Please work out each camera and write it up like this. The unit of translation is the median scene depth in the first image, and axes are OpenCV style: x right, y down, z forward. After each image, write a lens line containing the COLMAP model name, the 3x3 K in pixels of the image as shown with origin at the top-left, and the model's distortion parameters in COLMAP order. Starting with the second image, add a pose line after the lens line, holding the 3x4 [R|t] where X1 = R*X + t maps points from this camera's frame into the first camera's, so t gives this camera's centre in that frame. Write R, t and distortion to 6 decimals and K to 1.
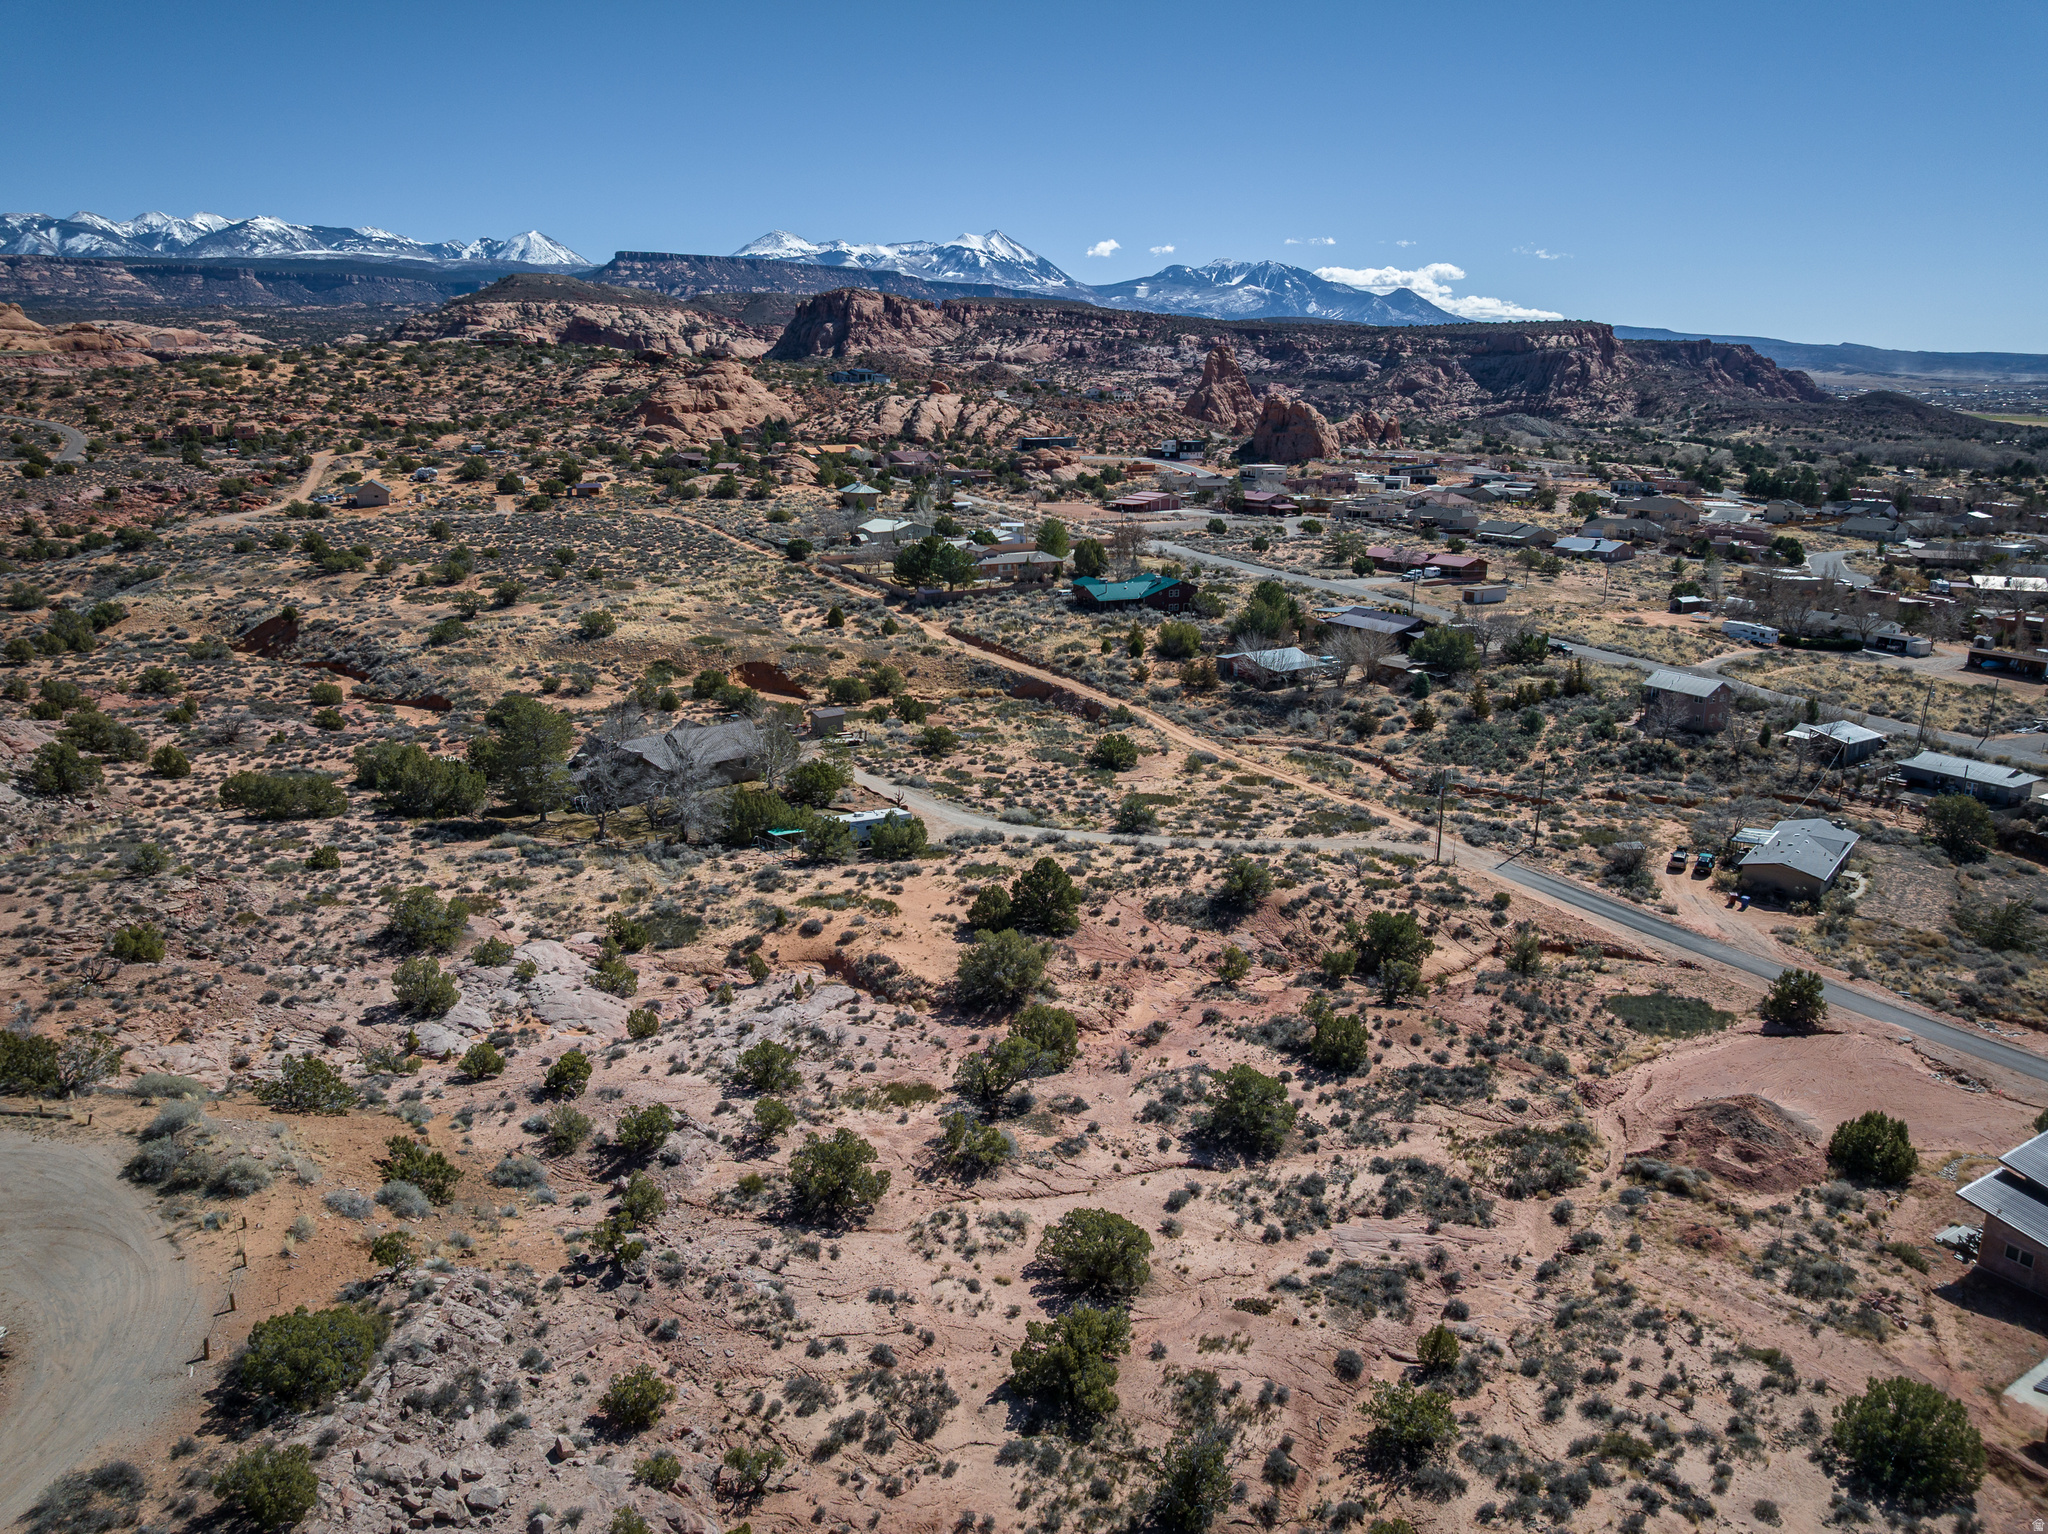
lens RADIAL K [[1442.7, 0, 1028.2], [0, 1442.7, 766.8], [0, 0, 1]] dist [-0.040995, 0.012067]
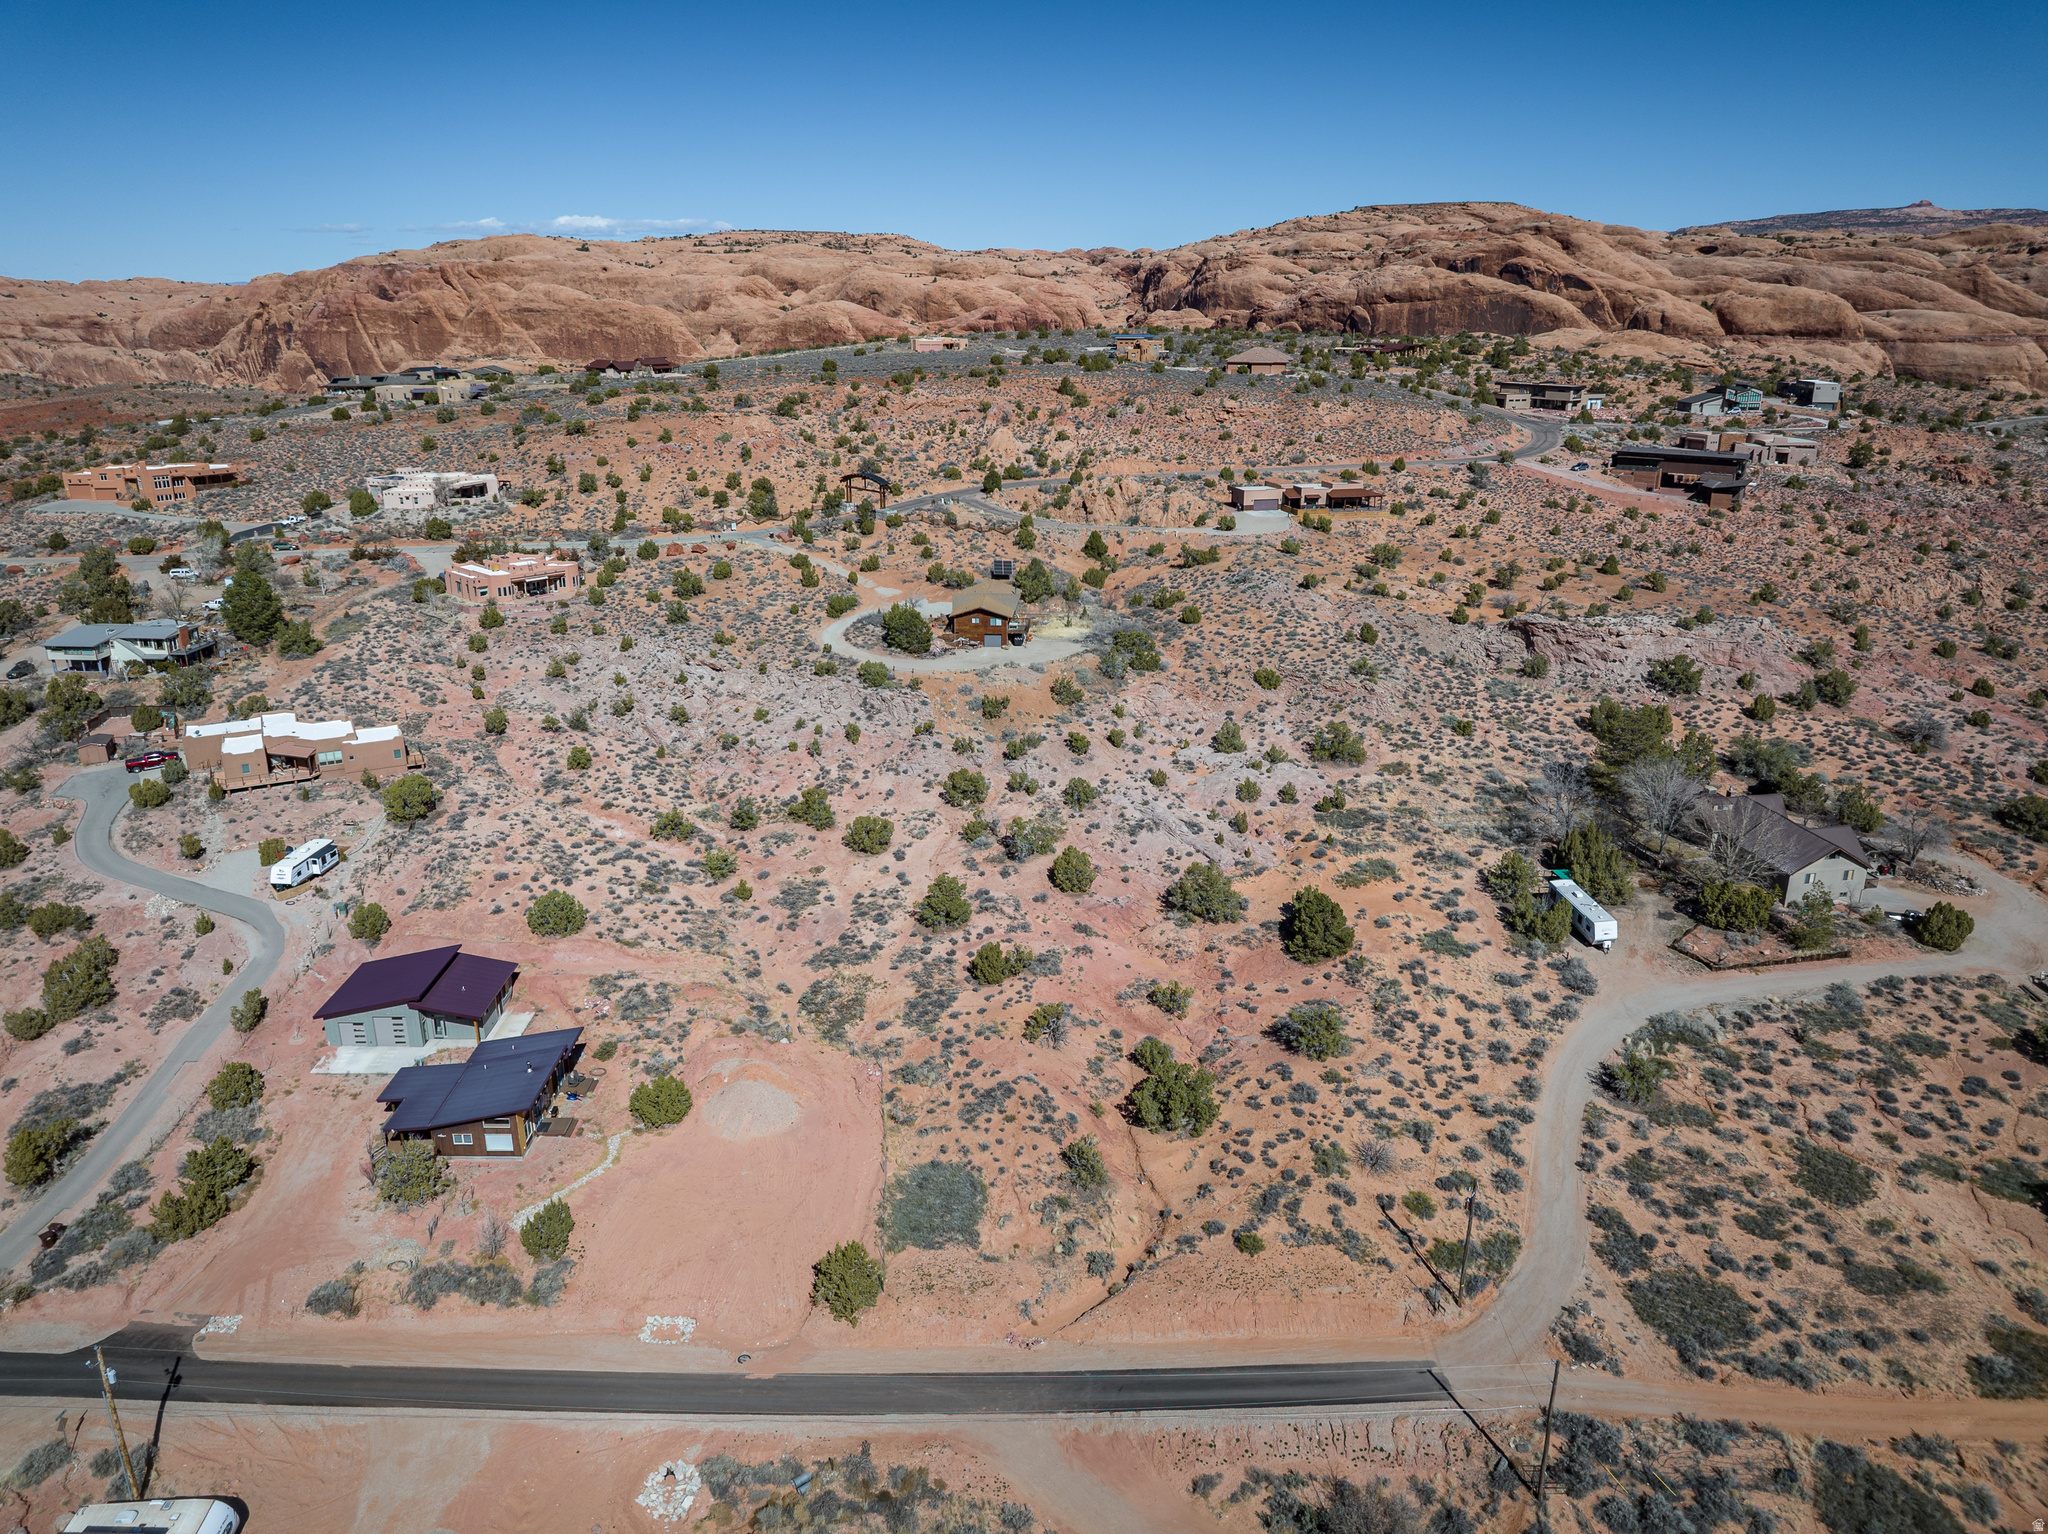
lens RADIAL K [[1442.7, 0, 1012.0], [0, 1442.7, 761.6], [0, 0, 1]] dist [-0.040995, 0.012067]
pose [[-0.525045, 0.264530, -0.808920, 1.397209], [-0.216925, 0.877481, 0.427751, -0.624296], [0.822965, 0.400064, -0.403334, 1.659522]]
